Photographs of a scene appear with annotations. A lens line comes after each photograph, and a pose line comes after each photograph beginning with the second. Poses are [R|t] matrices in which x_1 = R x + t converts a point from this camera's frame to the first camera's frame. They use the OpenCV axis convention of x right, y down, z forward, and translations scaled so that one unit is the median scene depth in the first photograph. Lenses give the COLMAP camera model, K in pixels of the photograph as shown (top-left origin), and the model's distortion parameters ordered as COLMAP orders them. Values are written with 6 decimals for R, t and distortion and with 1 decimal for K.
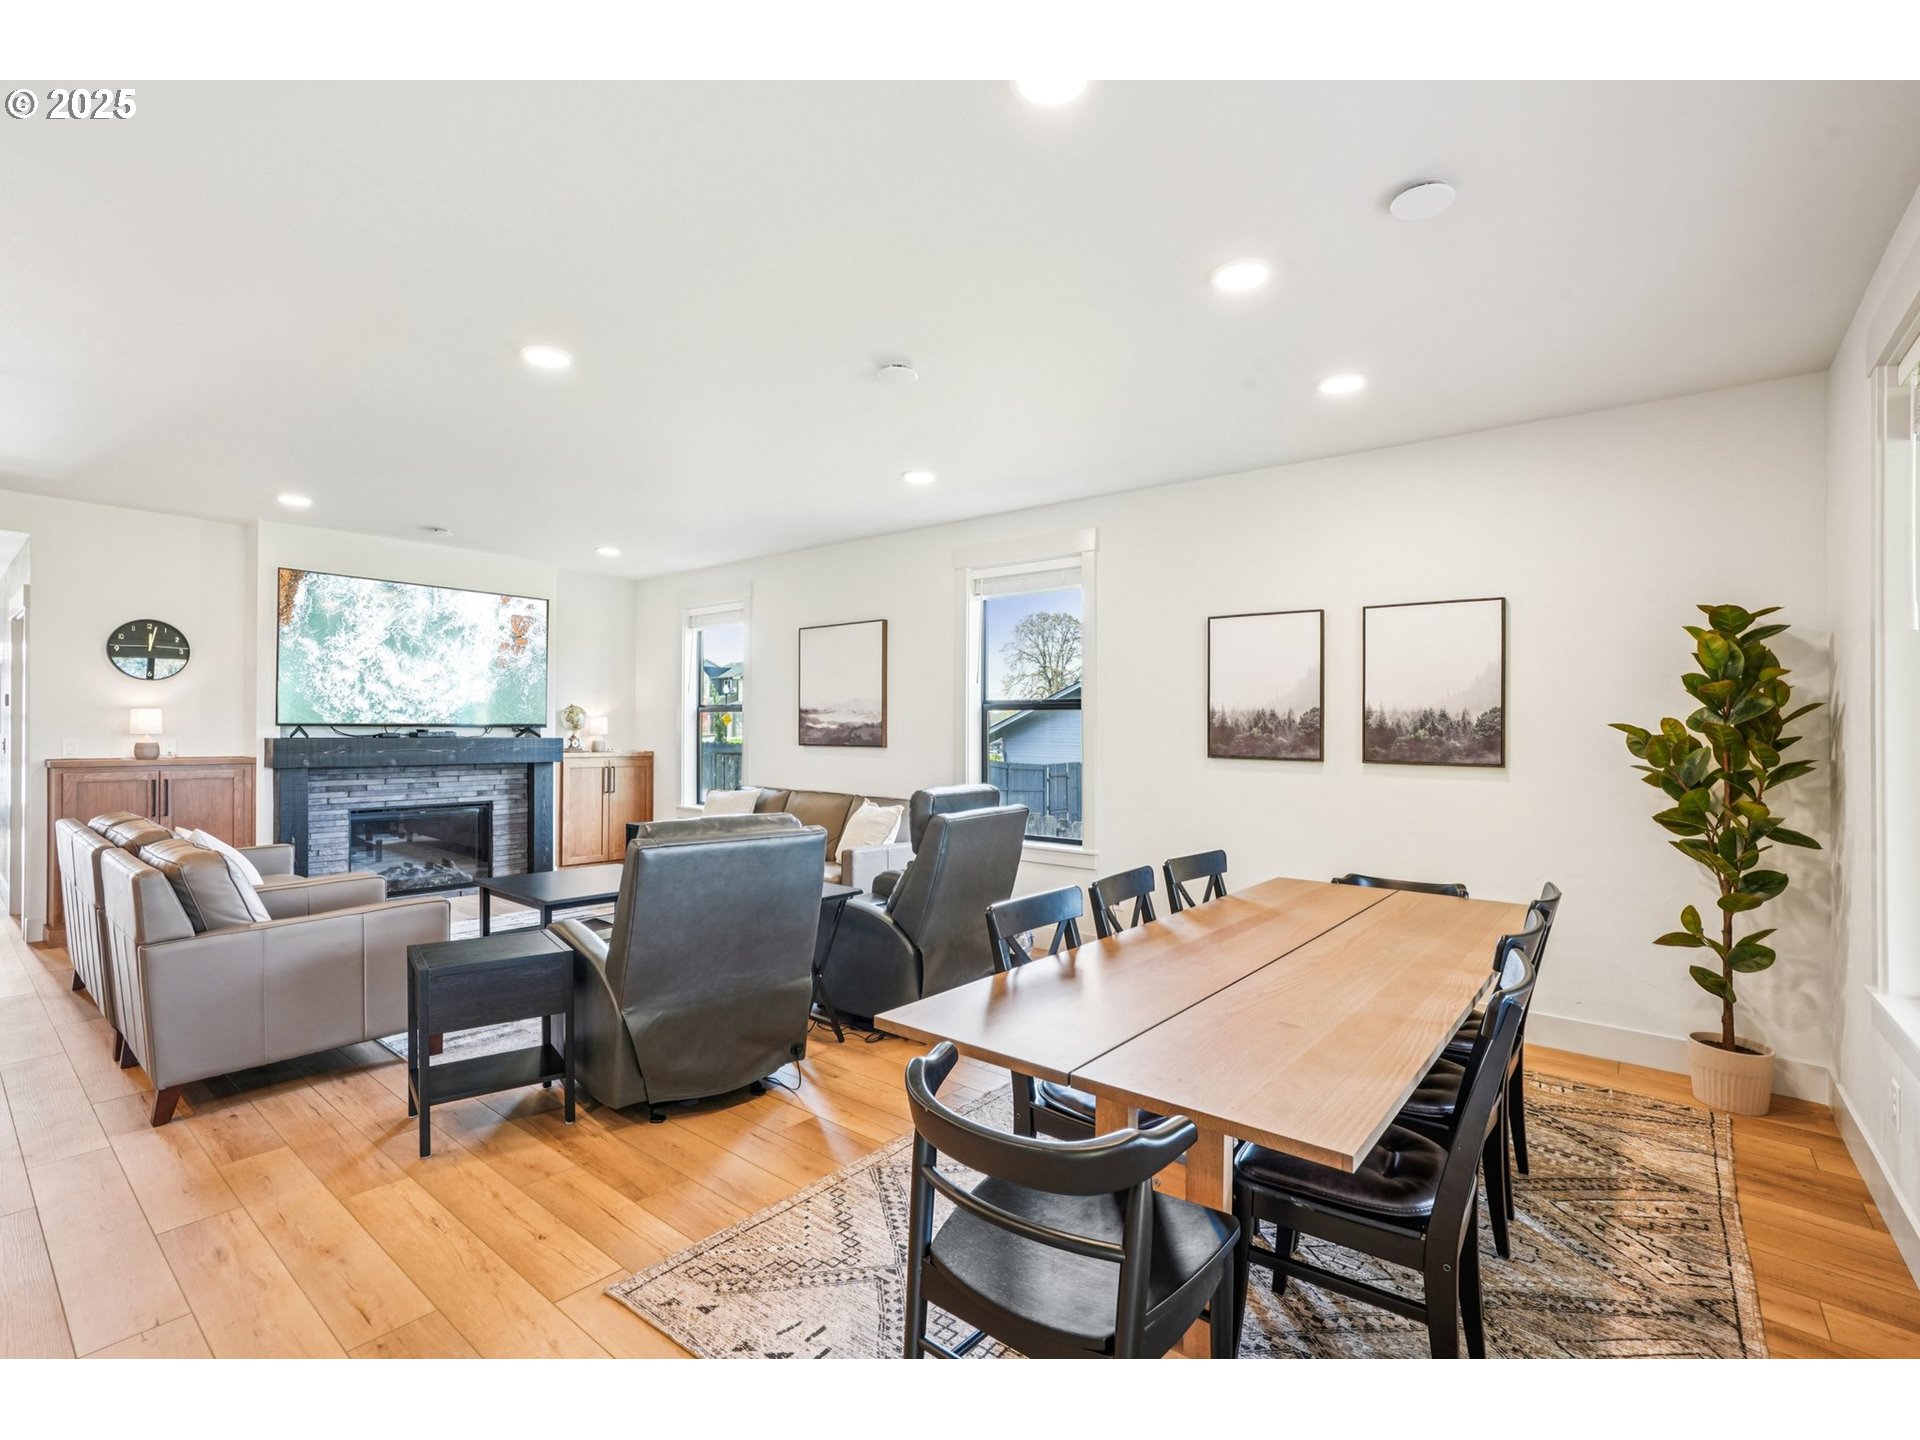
lens RADIAL K [[881.3, 0, 962.7], [0, 881.3, 726.3], [0, 0, 1]] dist [-0.017194, 0.001784]
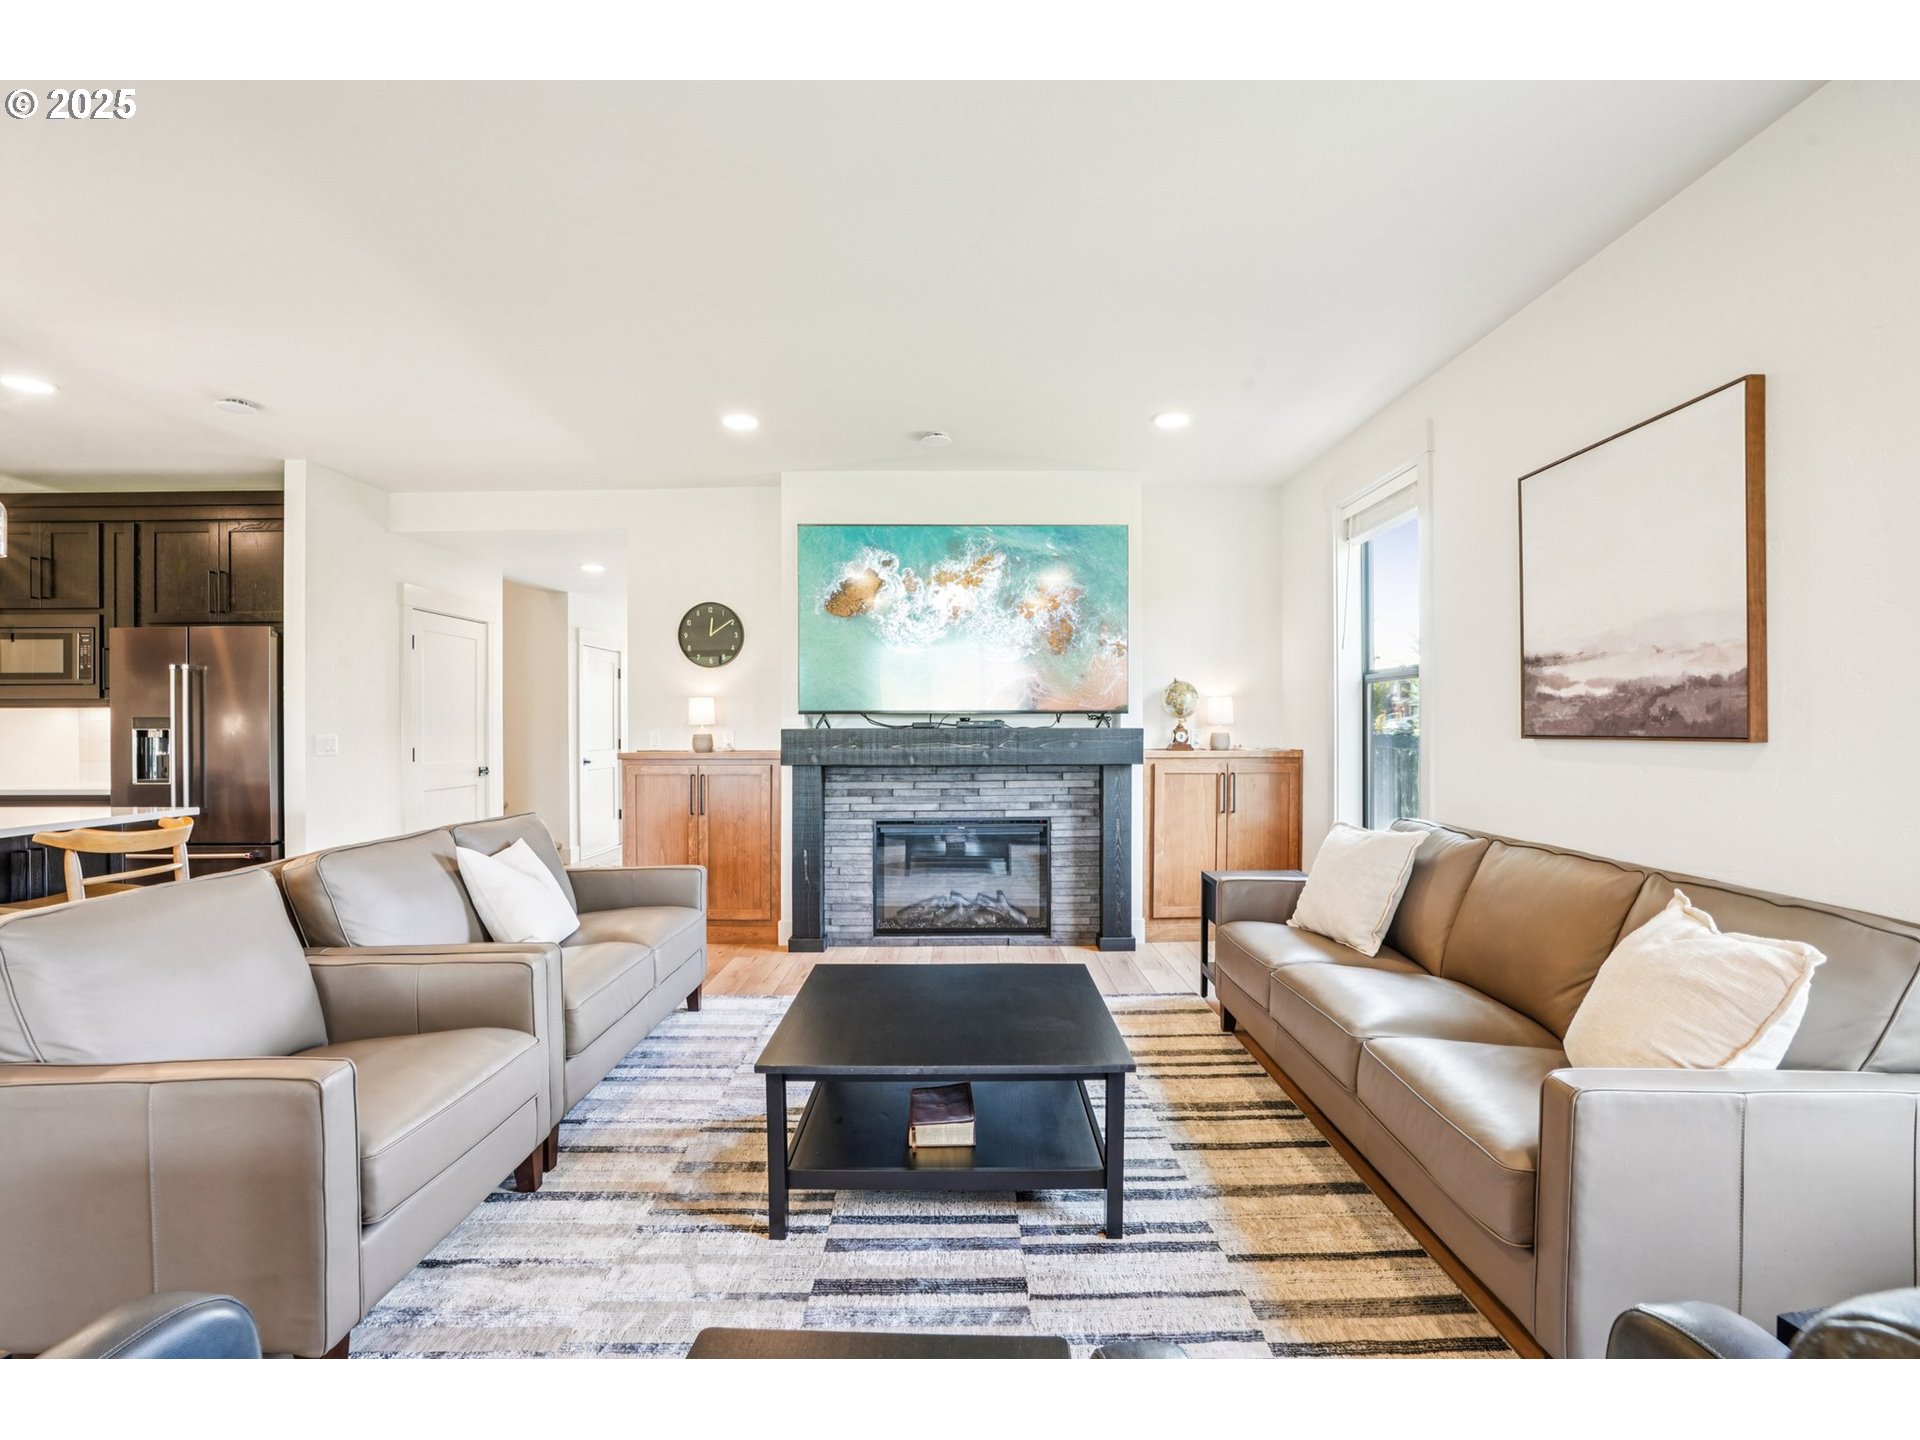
lens RADIAL K [[881.3, 0, 988.9], [0, 881.3, 727.6], [0, 0, 1]] dist [-0.017194, 0.001784]
pose [[0.648454, -0.010546, -0.761181, -0.023584], [0.011800, 0.999923, -0.003801, 0.015276], [0.761162, -0.006517, 0.648529, 0.526282]]
